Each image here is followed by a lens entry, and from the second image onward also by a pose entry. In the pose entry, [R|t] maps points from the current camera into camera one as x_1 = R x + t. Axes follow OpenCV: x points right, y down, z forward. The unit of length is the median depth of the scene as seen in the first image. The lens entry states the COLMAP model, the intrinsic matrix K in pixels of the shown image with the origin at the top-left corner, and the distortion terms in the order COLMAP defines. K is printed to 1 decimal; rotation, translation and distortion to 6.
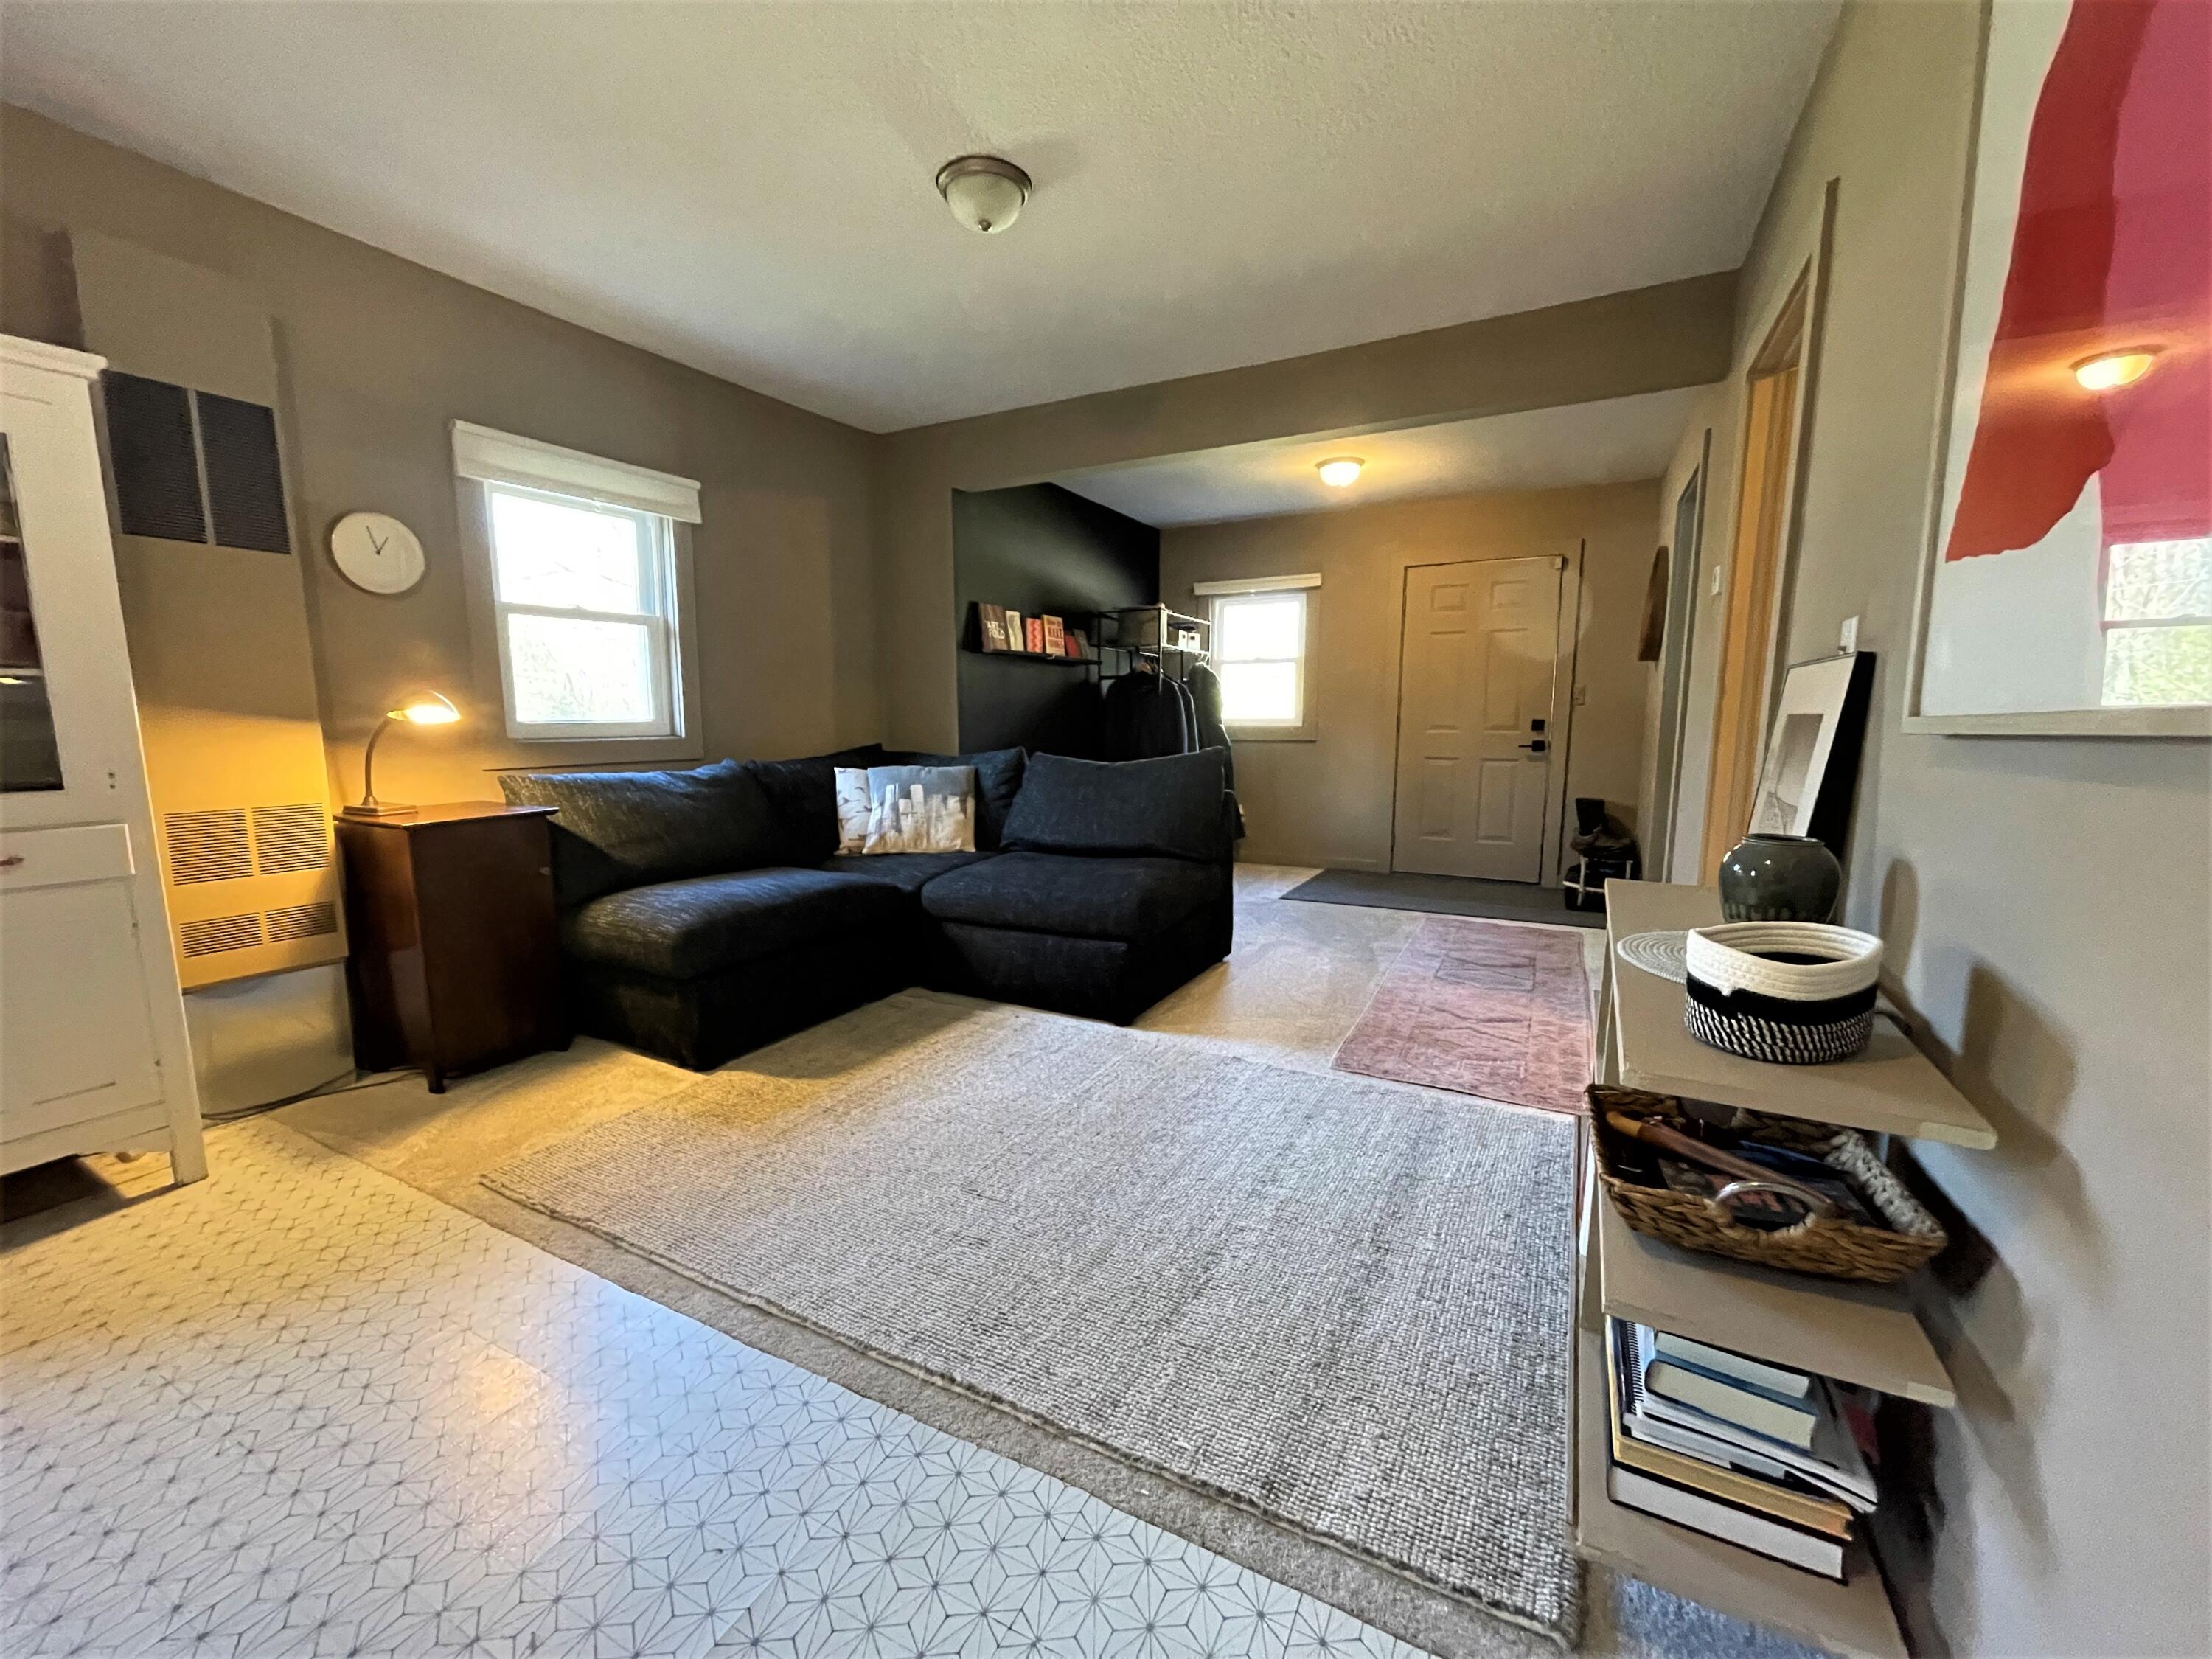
lens RADIAL K [[890.6, 0, 1104.1], [0, 890.6, 830.7], [0, 0, 1]] dist [-0.007403, 0.000564]
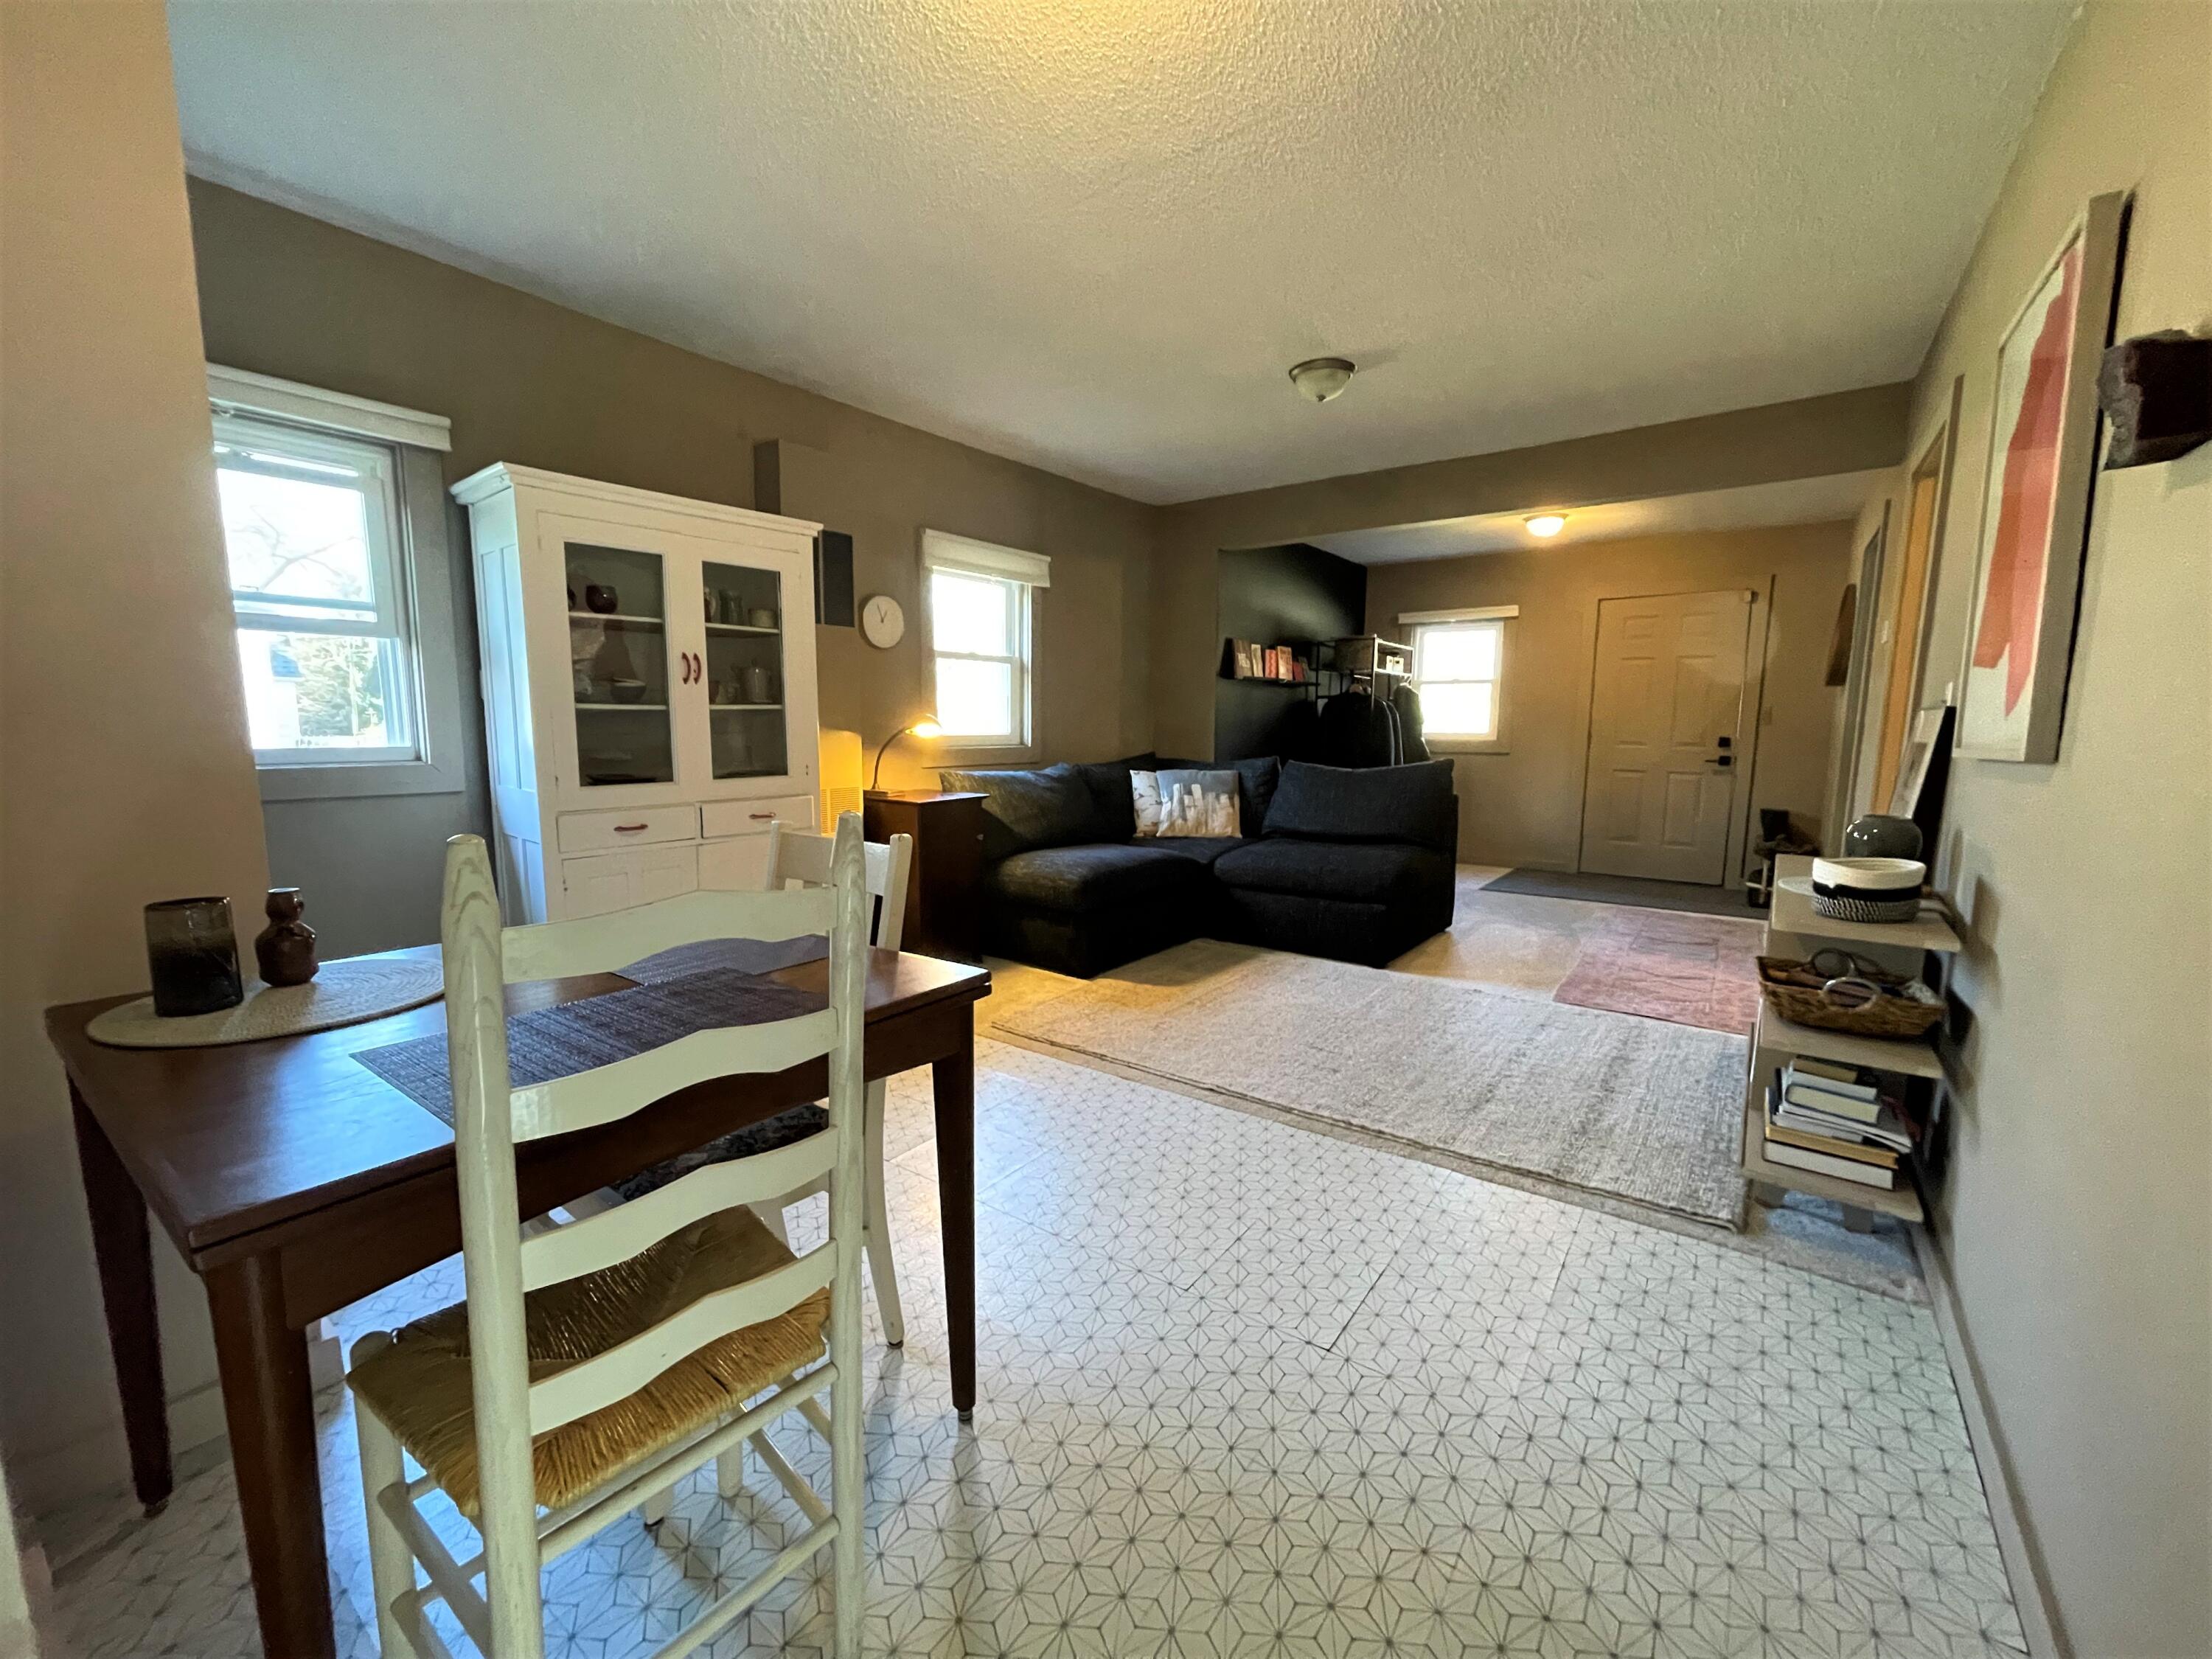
lens RADIAL K [[890.6, 0, 1099.4], [0, 890.6, 832.2], [0, 0, 1]] dist [-0.007403, 0.000564]
pose [[0.987568, 0.025976, -0.155030, -0.195272], [-0.027025, 0.999624, -0.004658, 0.035808], [0.154851, 0.008790, 0.987899, -0.385770]]
